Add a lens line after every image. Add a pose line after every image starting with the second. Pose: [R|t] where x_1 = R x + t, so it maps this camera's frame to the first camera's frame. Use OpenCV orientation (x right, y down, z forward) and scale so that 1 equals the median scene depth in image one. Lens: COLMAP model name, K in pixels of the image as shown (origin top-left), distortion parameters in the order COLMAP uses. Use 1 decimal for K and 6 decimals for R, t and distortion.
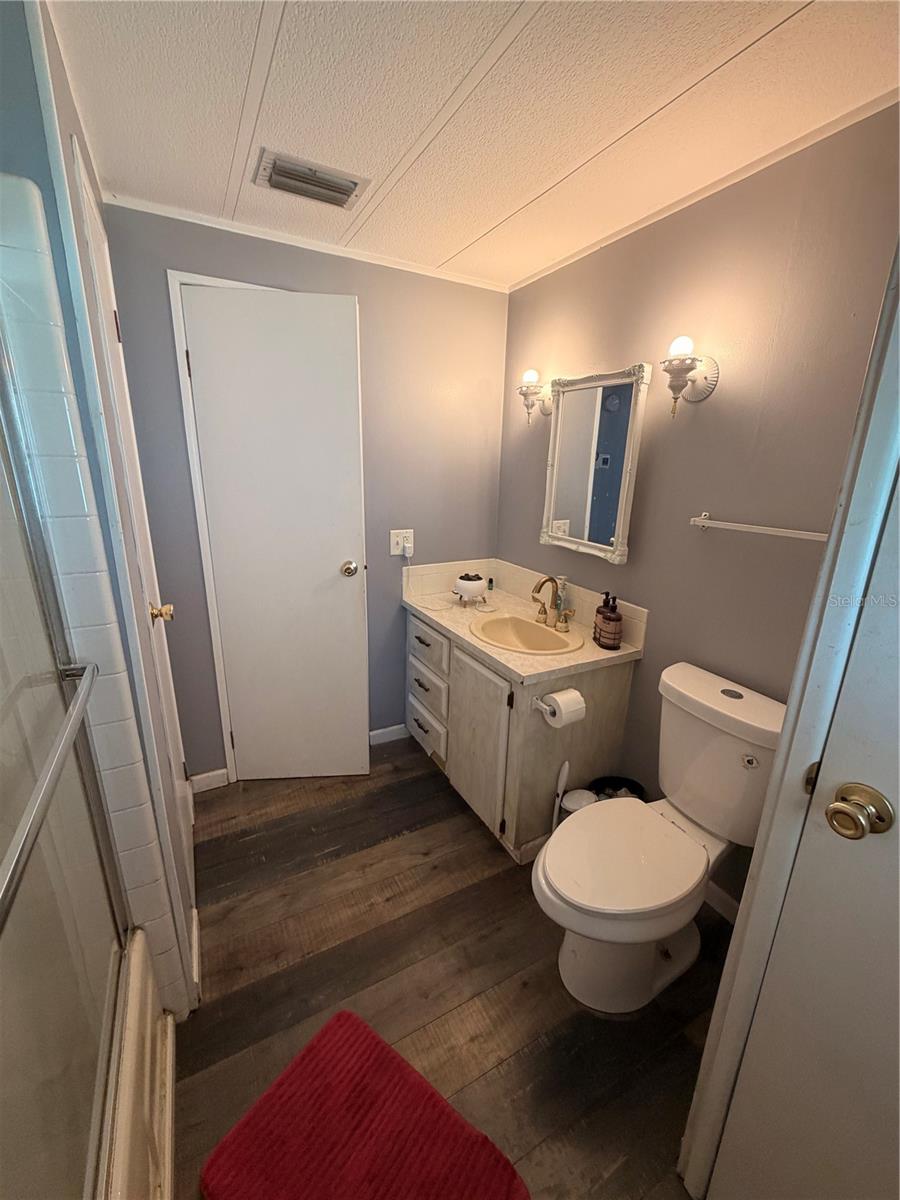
lens RADIAL K [[477.9, 0, 447.6], [0, 477.9, 601.4], [0, 0, 1]] dist [0.002224, 0.001675]
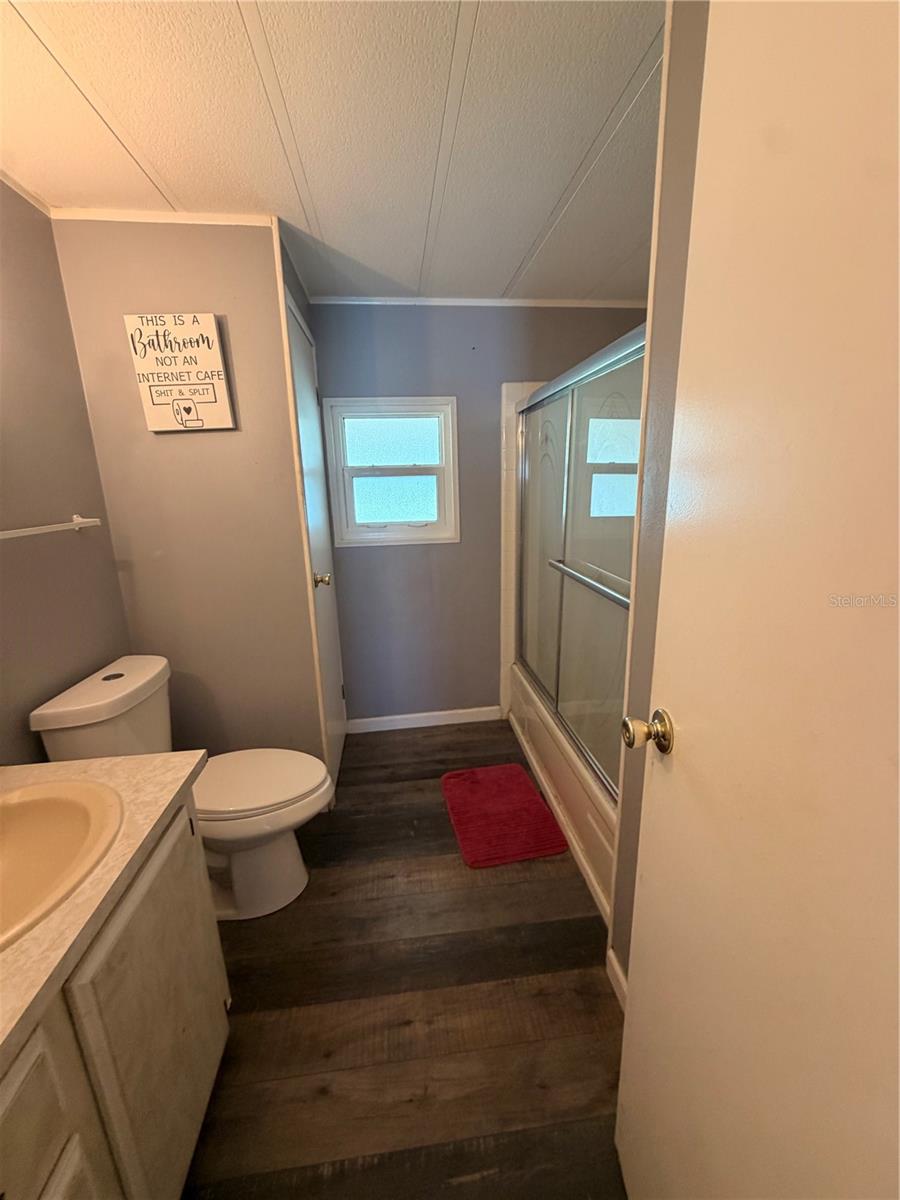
lens RADIAL K [[477.9, 0, 450.2], [0, 477.9, 601.0], [0, 0, 1]] dist [0.002224, 0.001675]
pose [[-0.927370, -0.091037, 0.362900, -0.398309], [0.108555, 0.862752, 0.493837, -0.331715], [-0.358051, 0.497364, -0.790208, 1.226477]]
